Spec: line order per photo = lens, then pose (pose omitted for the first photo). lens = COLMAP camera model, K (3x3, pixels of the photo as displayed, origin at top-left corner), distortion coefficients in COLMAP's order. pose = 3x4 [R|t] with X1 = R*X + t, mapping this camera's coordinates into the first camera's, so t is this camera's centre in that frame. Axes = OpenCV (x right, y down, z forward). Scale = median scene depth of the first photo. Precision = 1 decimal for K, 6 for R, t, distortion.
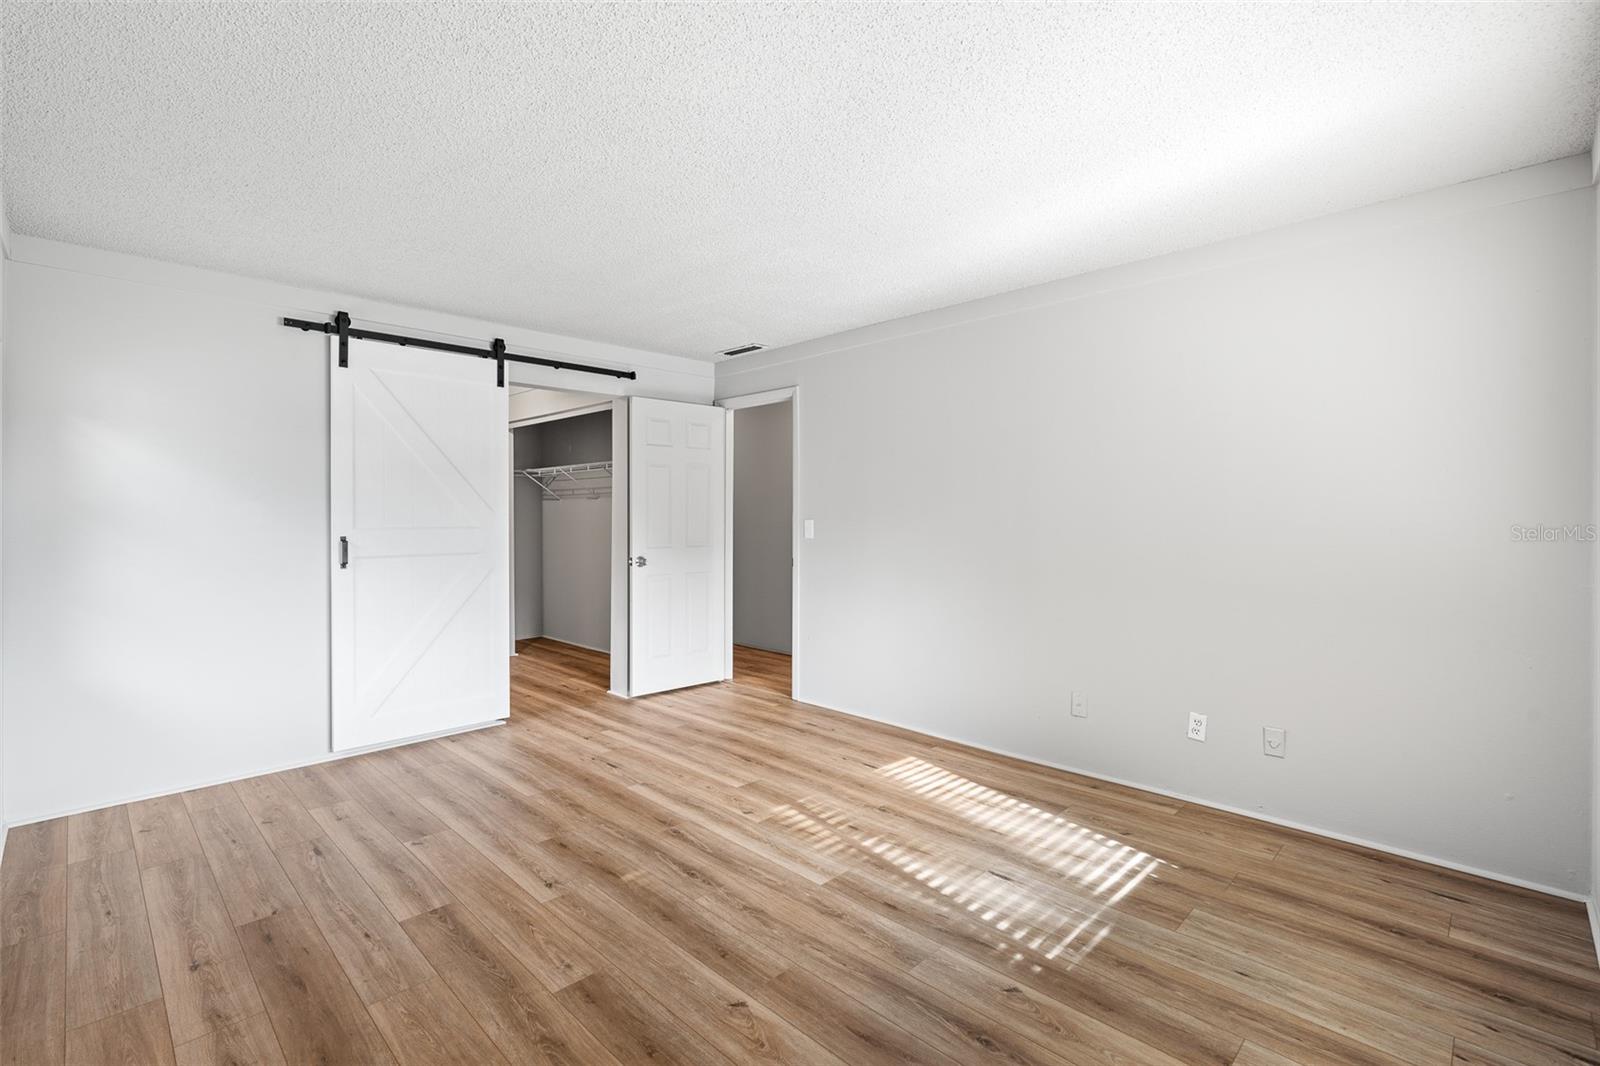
lens RADIAL K [[723.2, 0, 800.4], [0, 723.2, 518.4], [0, 0, 1]] dist [-0.003138, 0.001513]
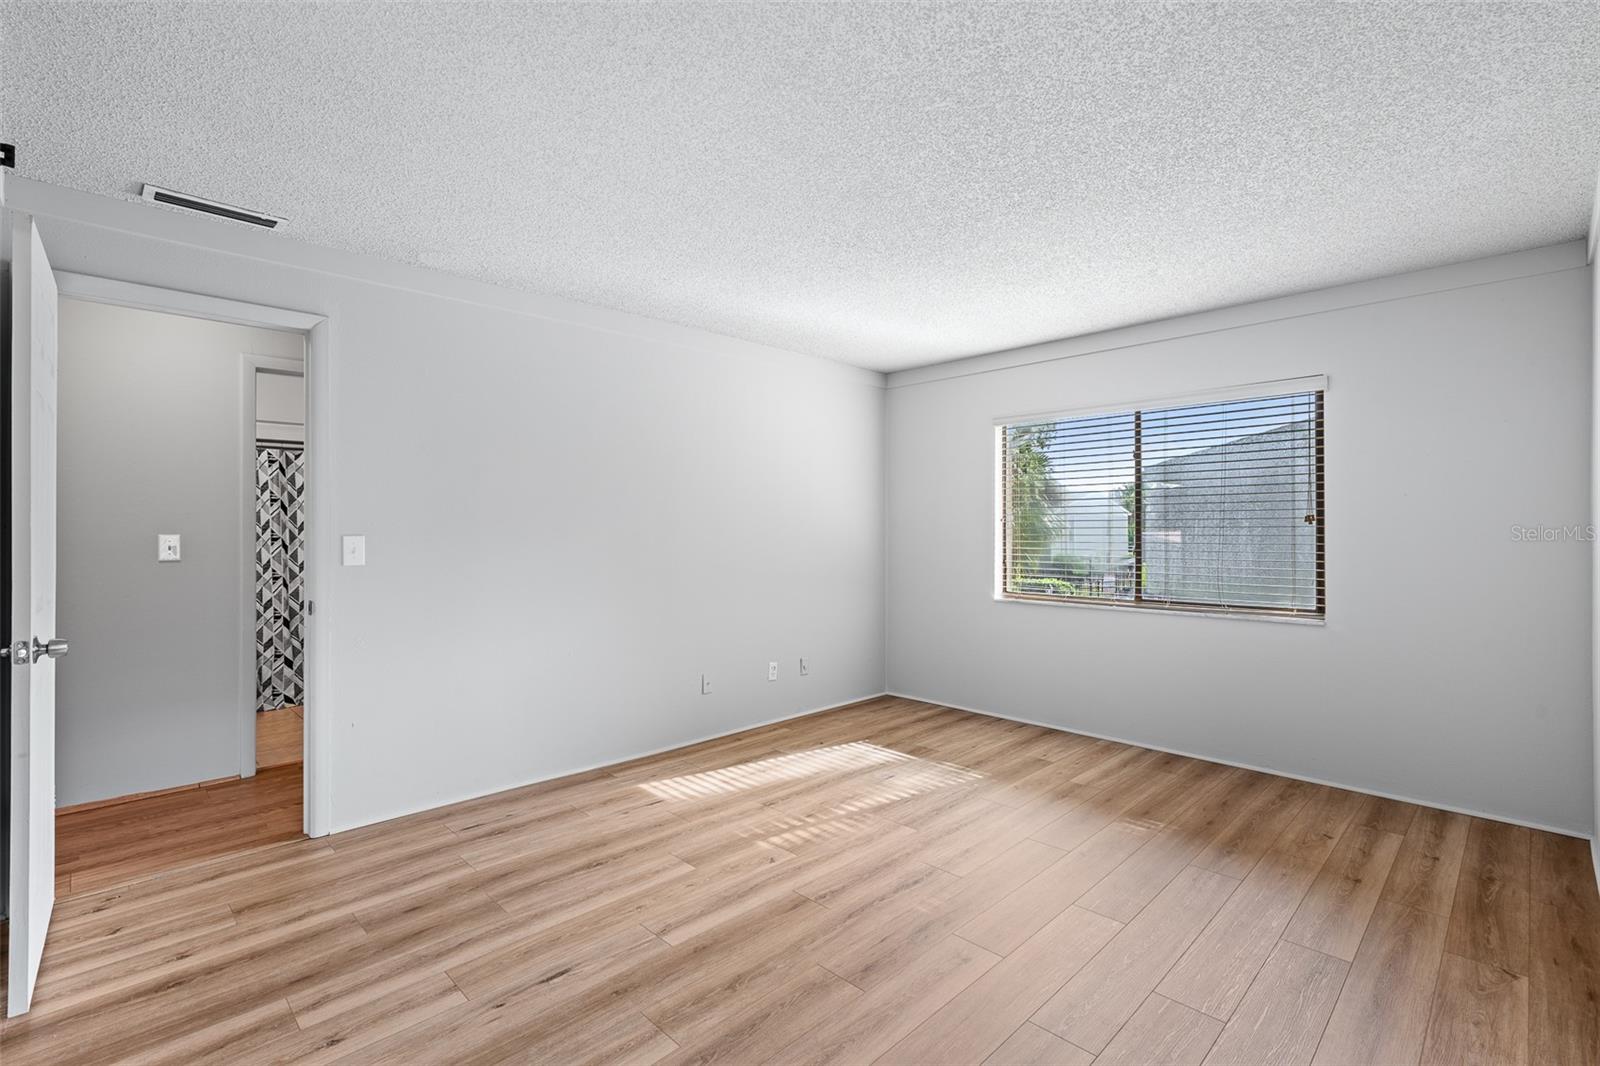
lens RADIAL K [[723.2, 0, 800.4], [0, 723.2, 518.4], [0, 0, 1]] dist [-0.003138, 0.001513]
pose [[0.013139, 0.019542, 0.999723, -1.026197], [0.007449, 0.999779, -0.019641, 0.003125], [-0.999886, 0.007705, 0.012991, 1.002969]]
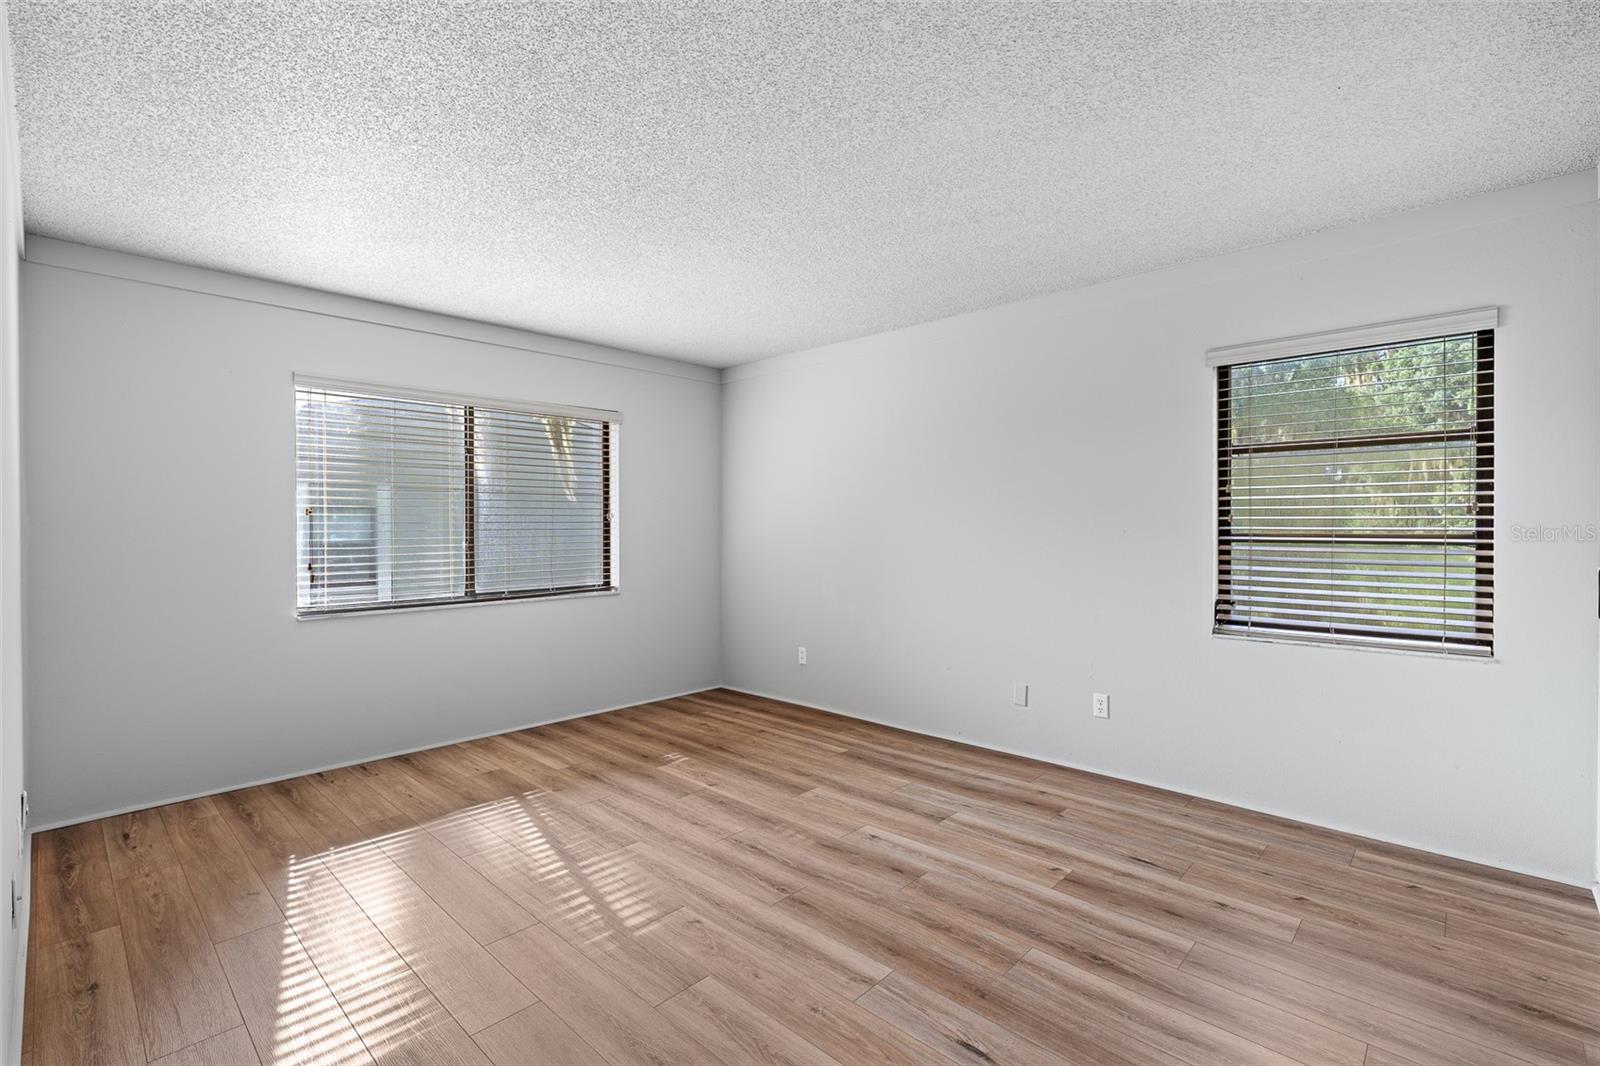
lens RADIAL K [[713.3, 0, 800.0], [0, 713.3, 533.0], [0, 0, 1]] dist [-0.004200, -0.000433]
pose [[-0.999719, 0.005741, -0.023009, -0.174454], [0.005451, 0.999905, 0.012677, 0.003936], [0.023080, 0.012548, -0.999655, 1.815243]]
